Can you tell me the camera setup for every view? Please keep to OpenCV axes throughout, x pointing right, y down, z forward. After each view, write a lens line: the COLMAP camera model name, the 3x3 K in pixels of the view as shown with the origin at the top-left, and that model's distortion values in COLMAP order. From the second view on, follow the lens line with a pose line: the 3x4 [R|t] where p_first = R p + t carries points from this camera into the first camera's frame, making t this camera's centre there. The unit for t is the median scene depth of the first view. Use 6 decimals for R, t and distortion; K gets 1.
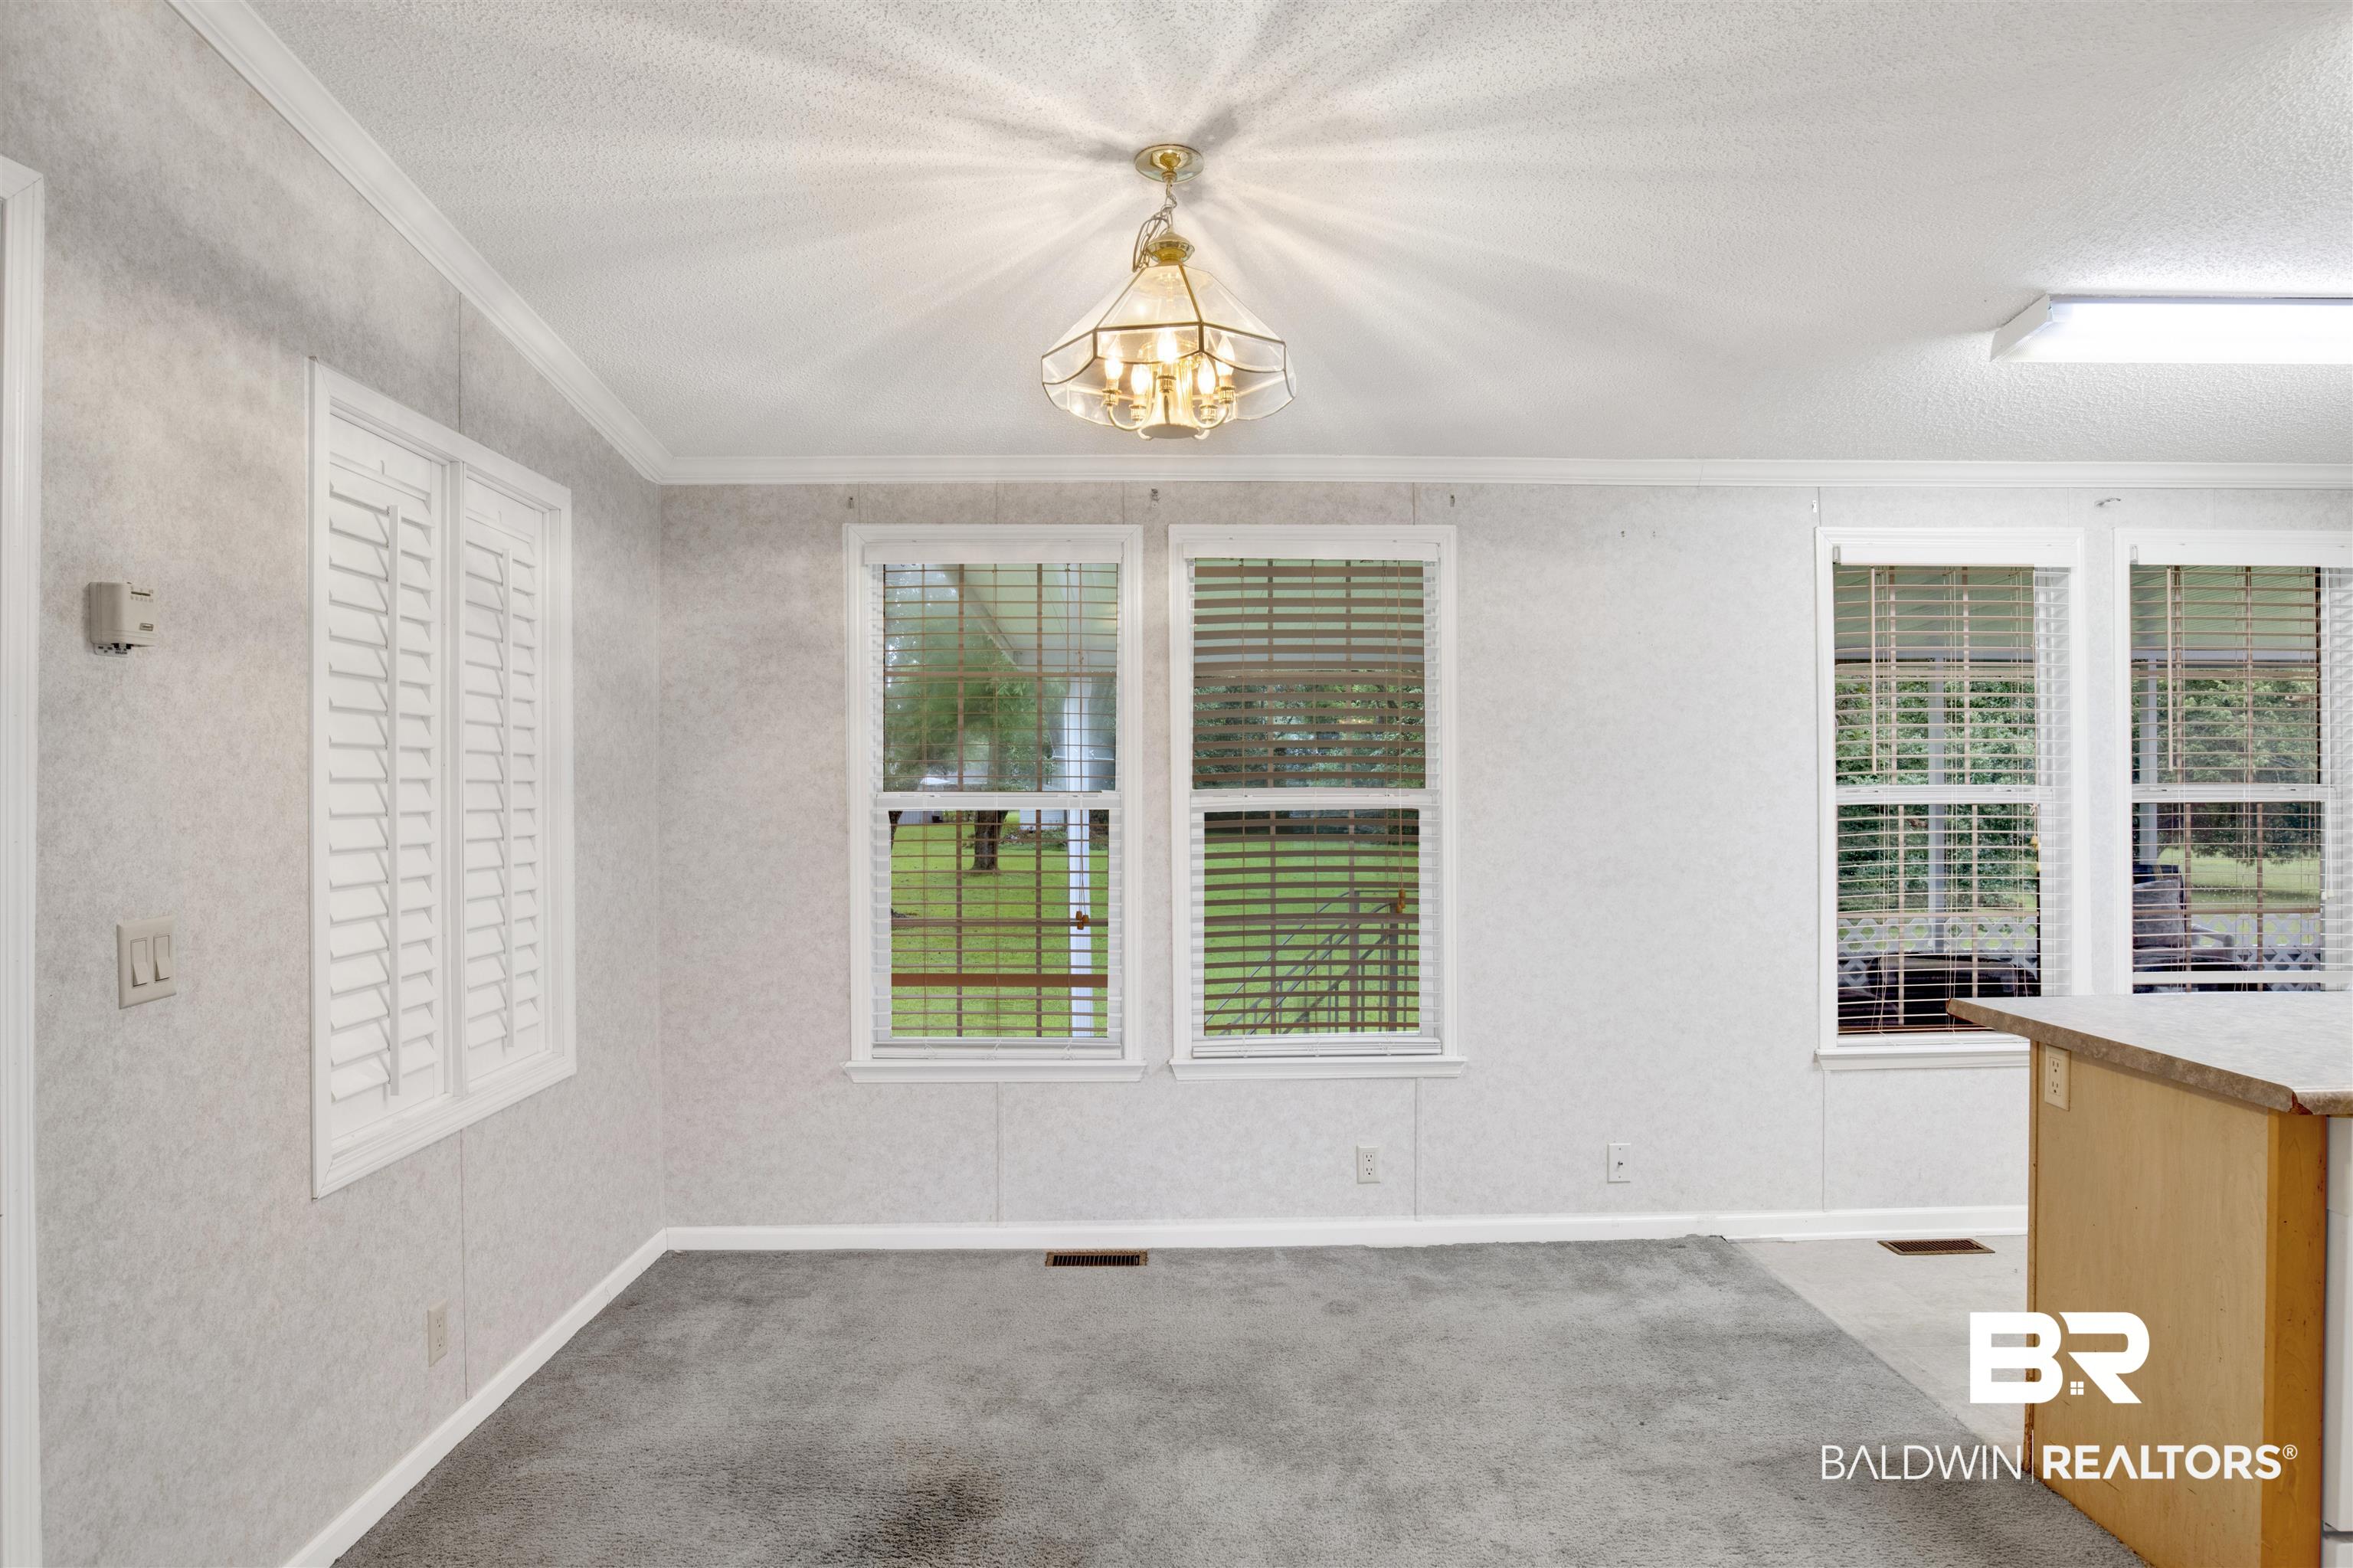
lens RADIAL K [[1465.7, 0, 1172.0], [0, 1465.7, 755.7], [0, 0, 1]] dist [-0.064321, 0.019437]
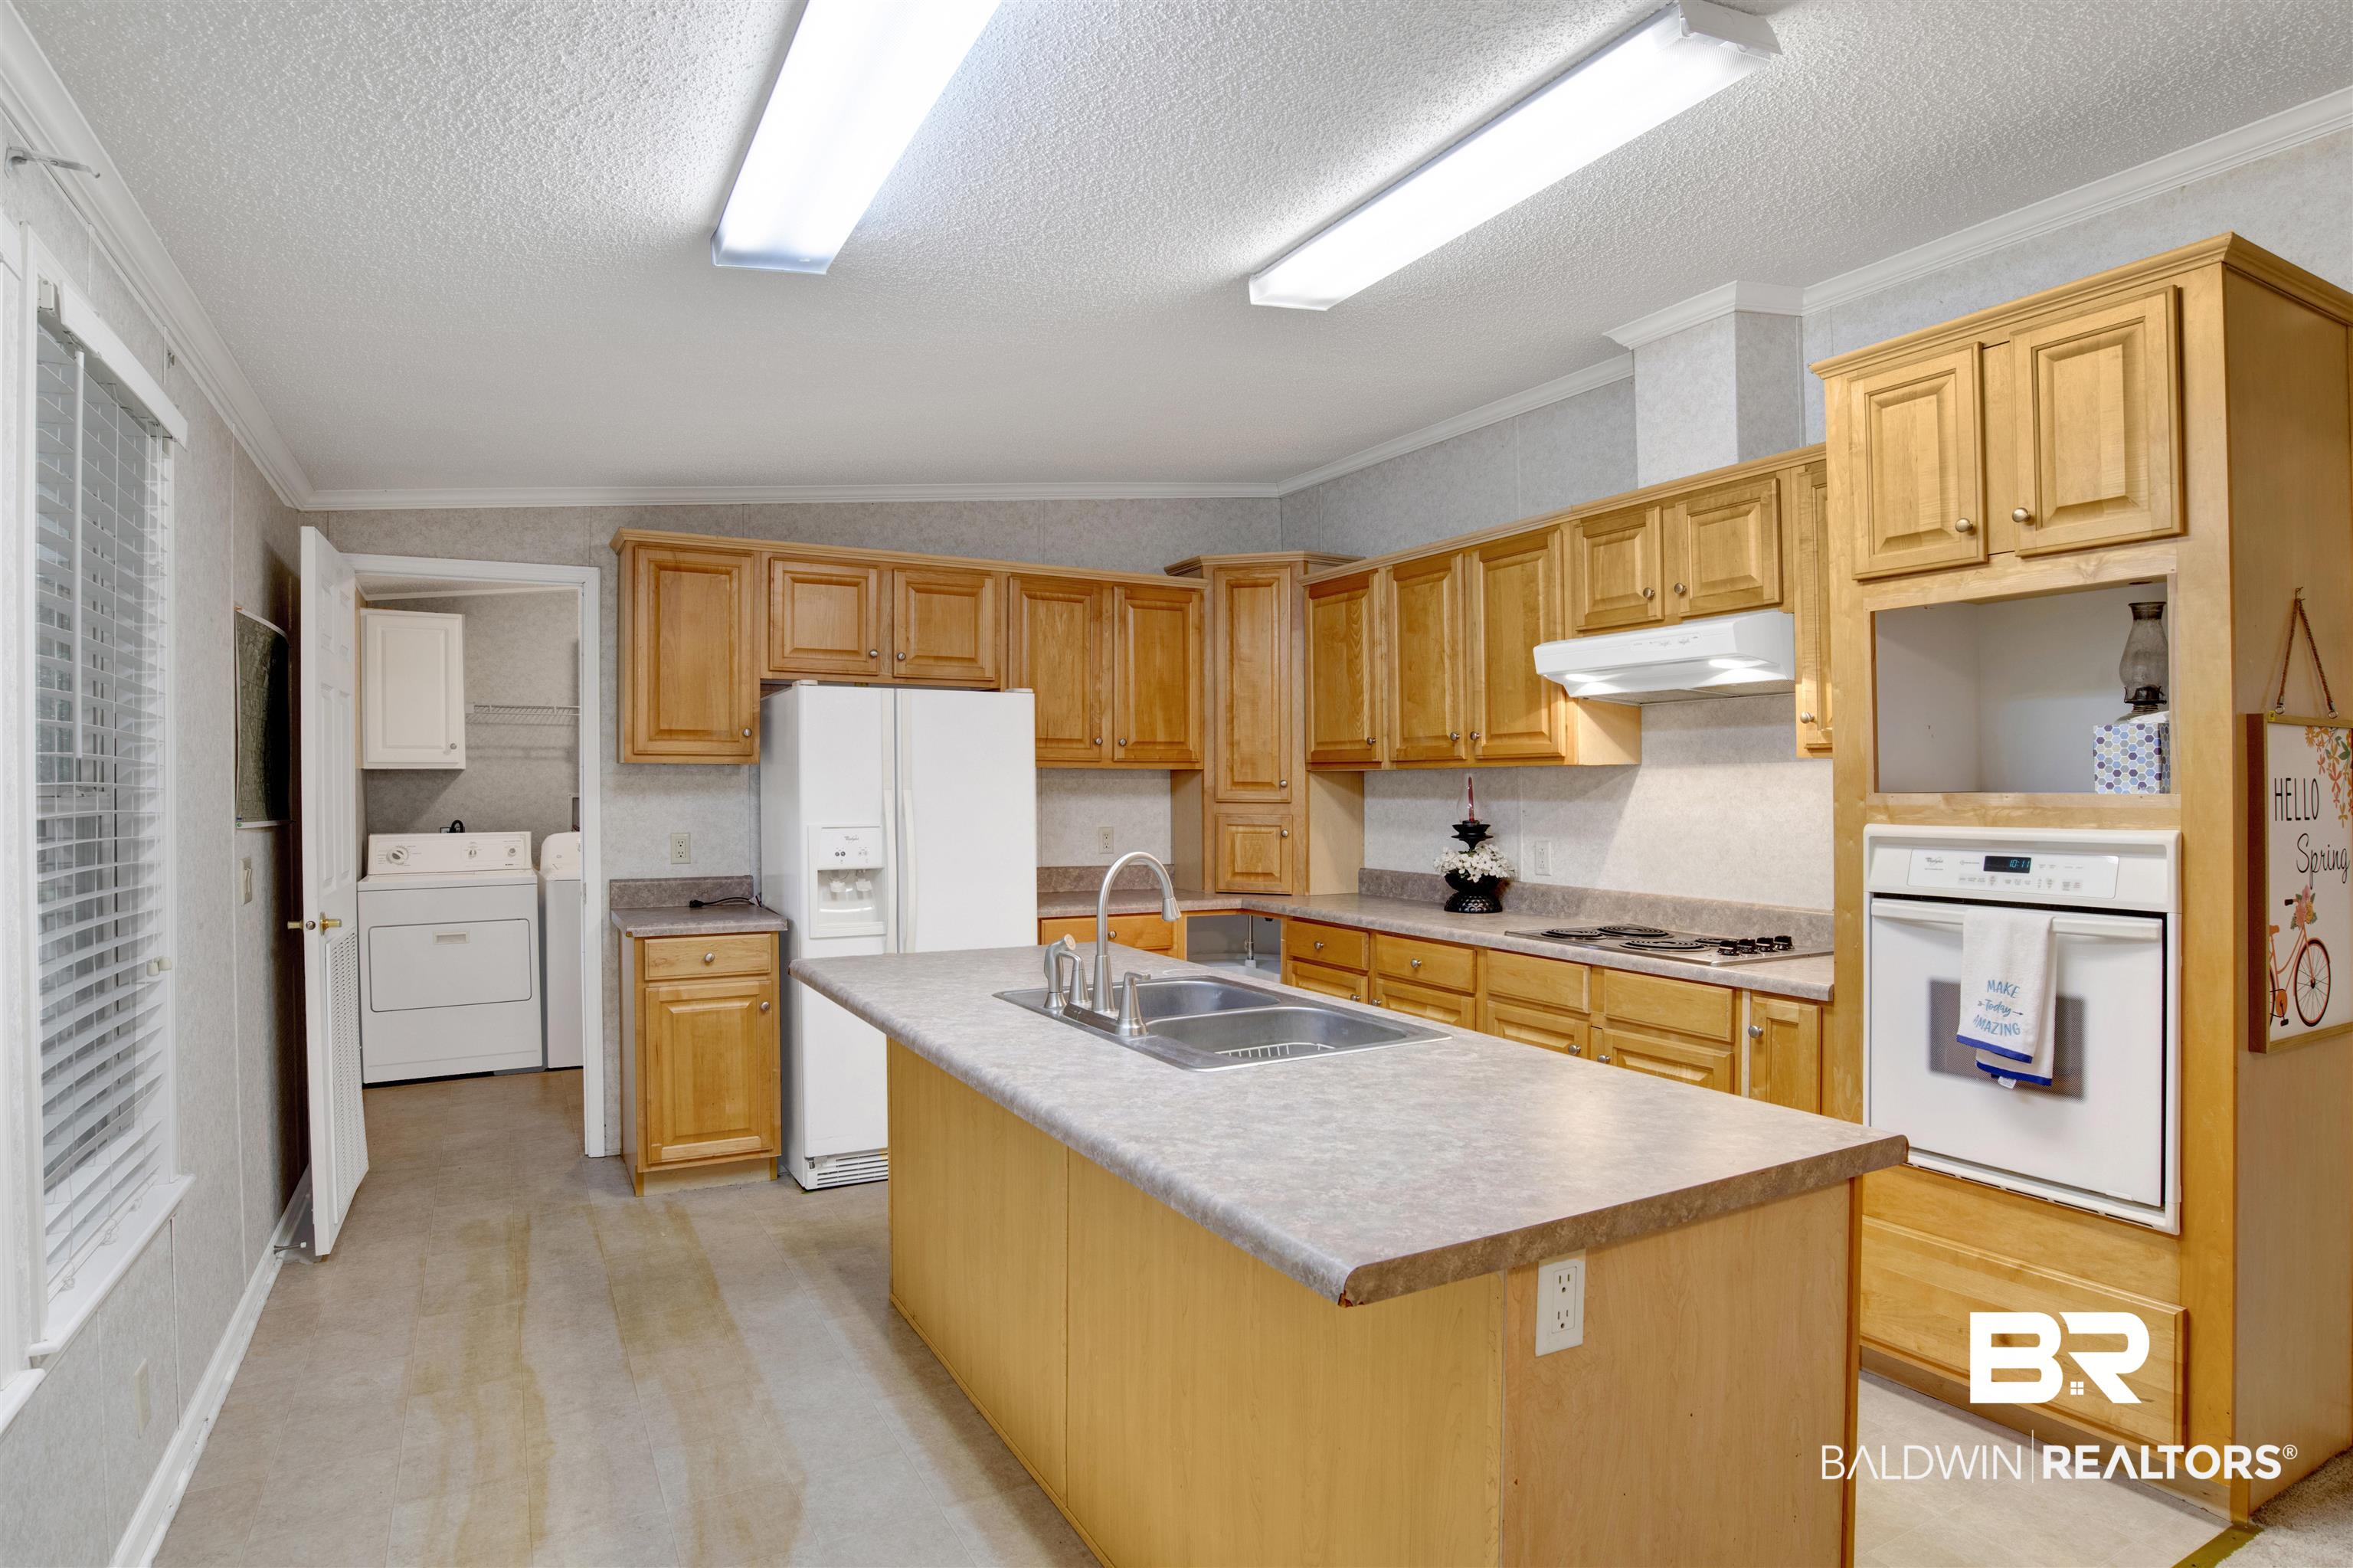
lens RADIAL K [[1245.3, 0, 1171.6], [0, 1245.3, 789.5], [0, 0, 1]] dist [-0.070116, 0.023088]
pose [[-0.463415, 0.001541, 0.886140, 0.165679], [-0.019704, 0.999733, -0.012043, 0.018907], [-0.885922, -0.023042, -0.463261, 0.865548]]
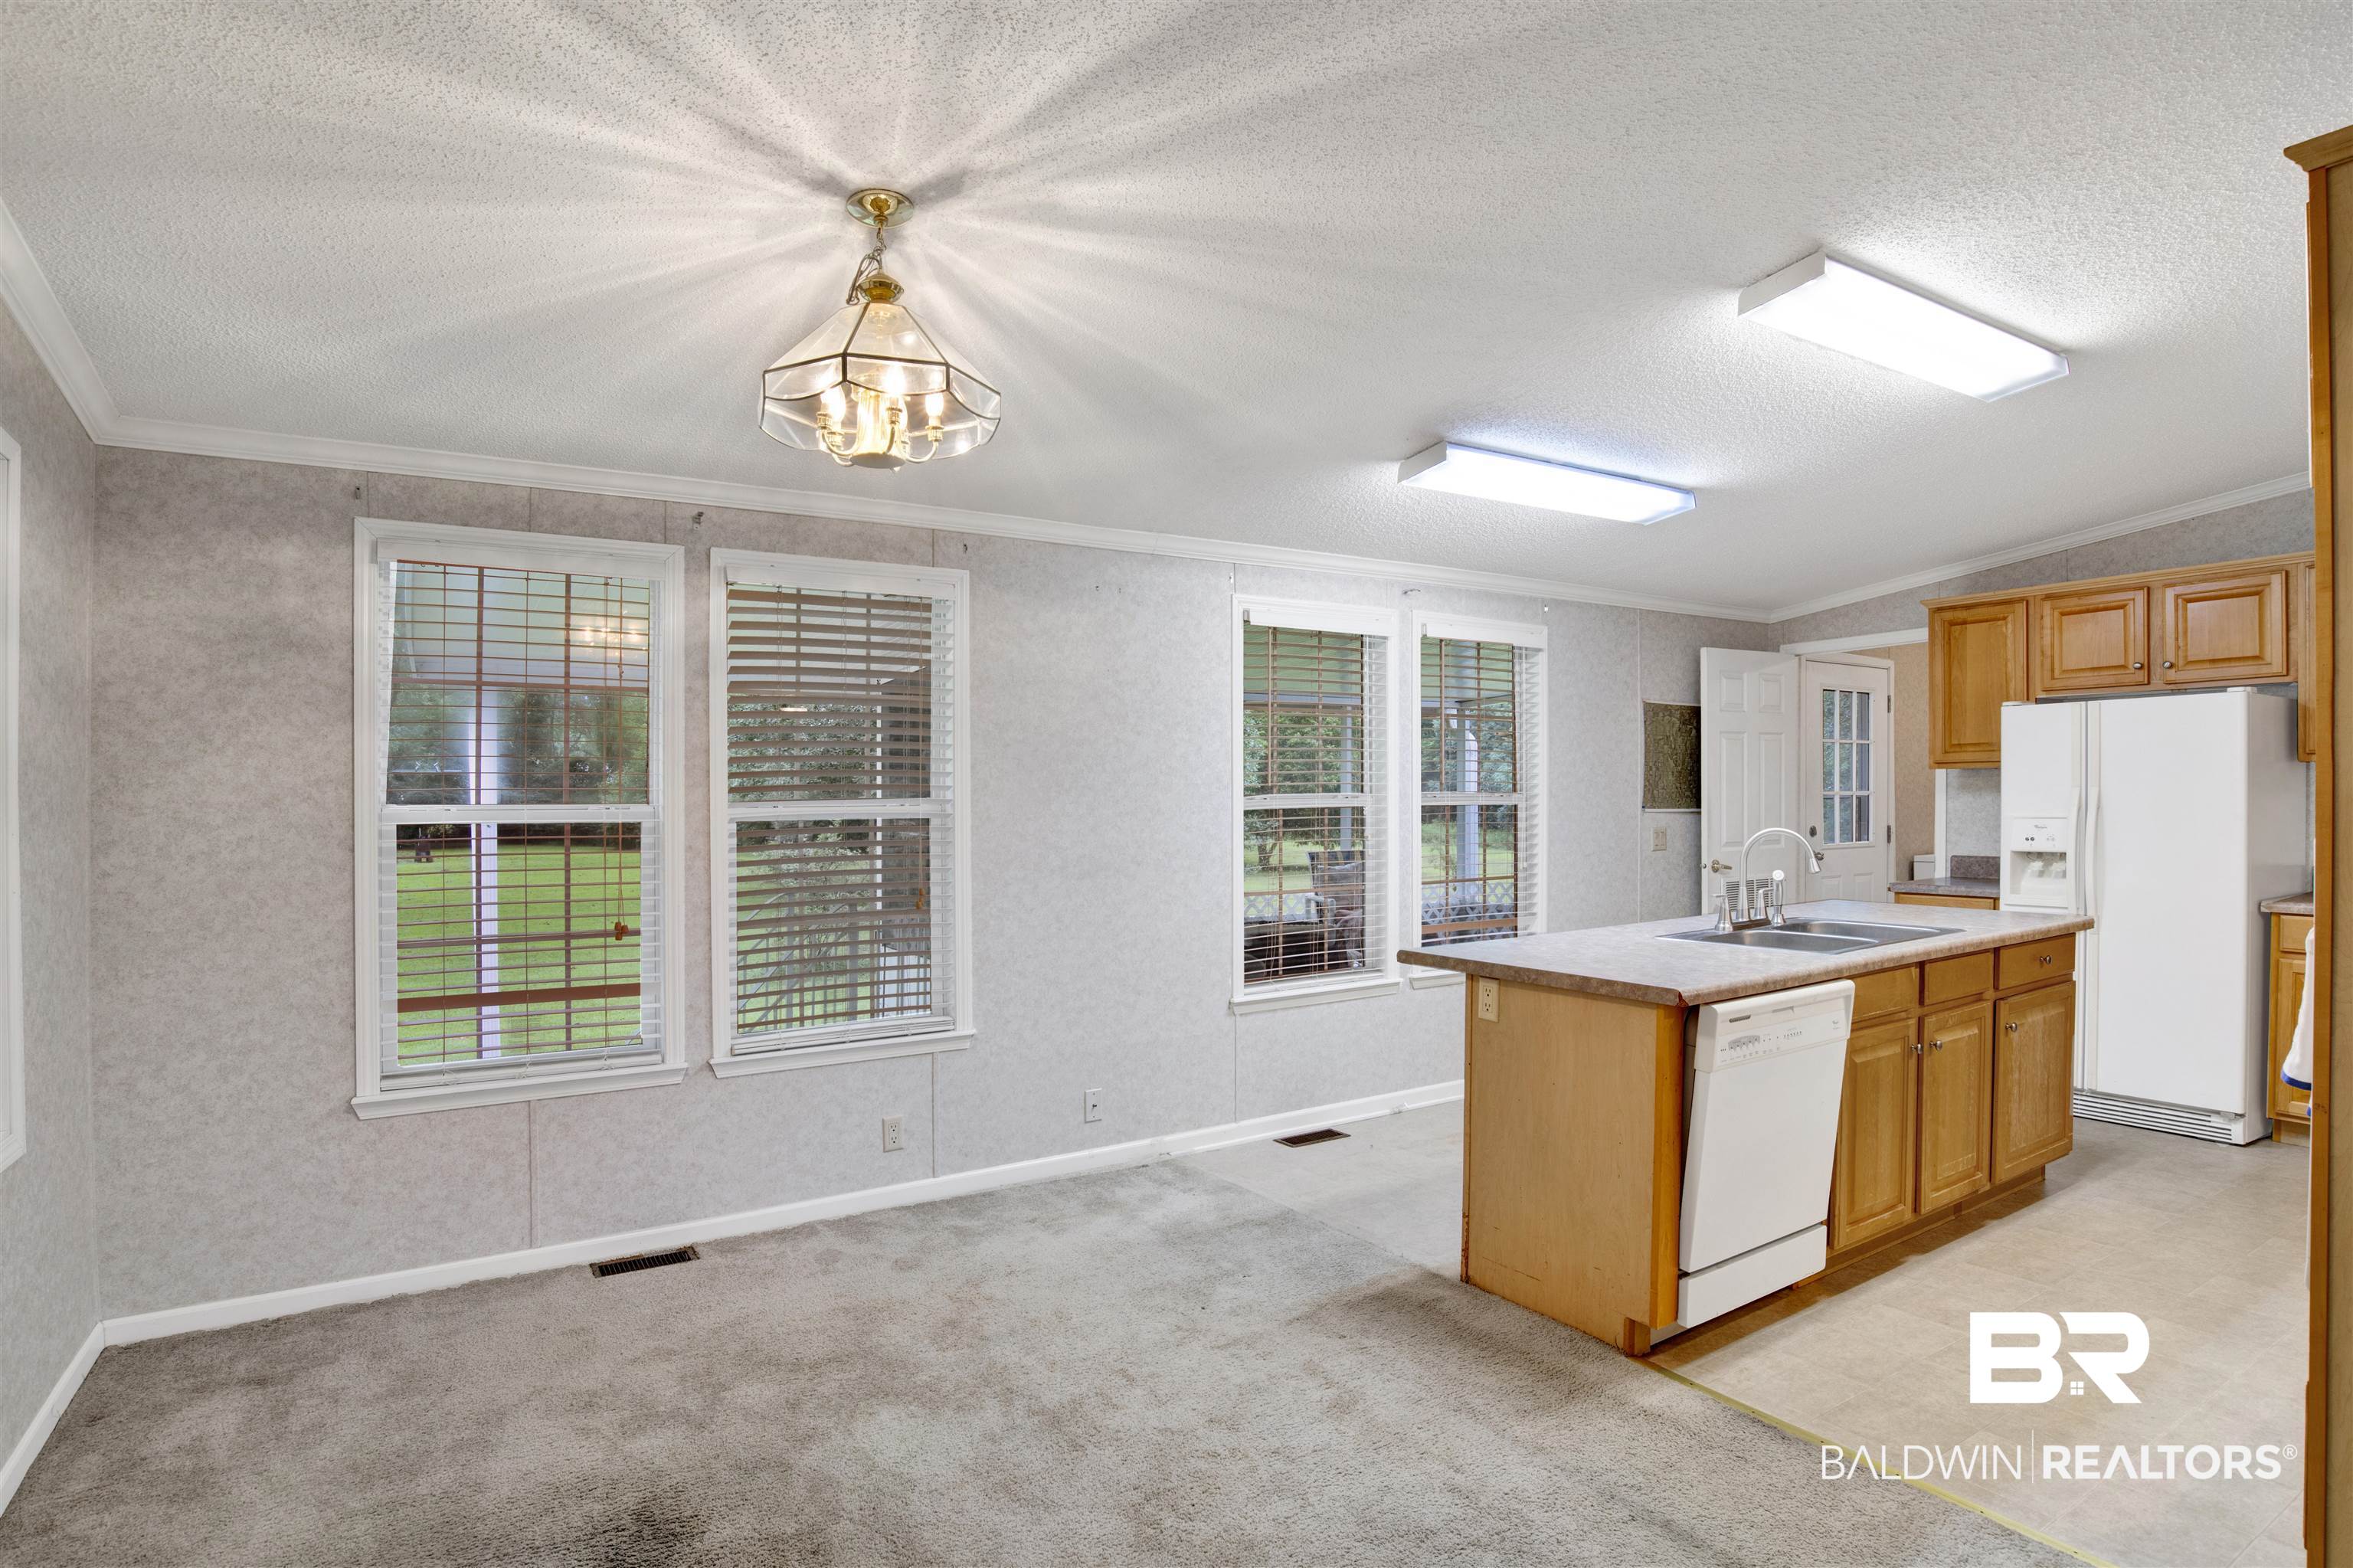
lens RADIAL K [[1245.3, 0, 1187.0], [0, 1245.3, 776.7], [0, 0, 1]] dist [-0.070116, 0.023088]
pose [[0.853158, 0.002079, 0.521649, -0.171120], [-0.003681, 0.999991, 0.002036, 0.002731], [-0.521640, -0.003657, 0.853158, 0.074251]]
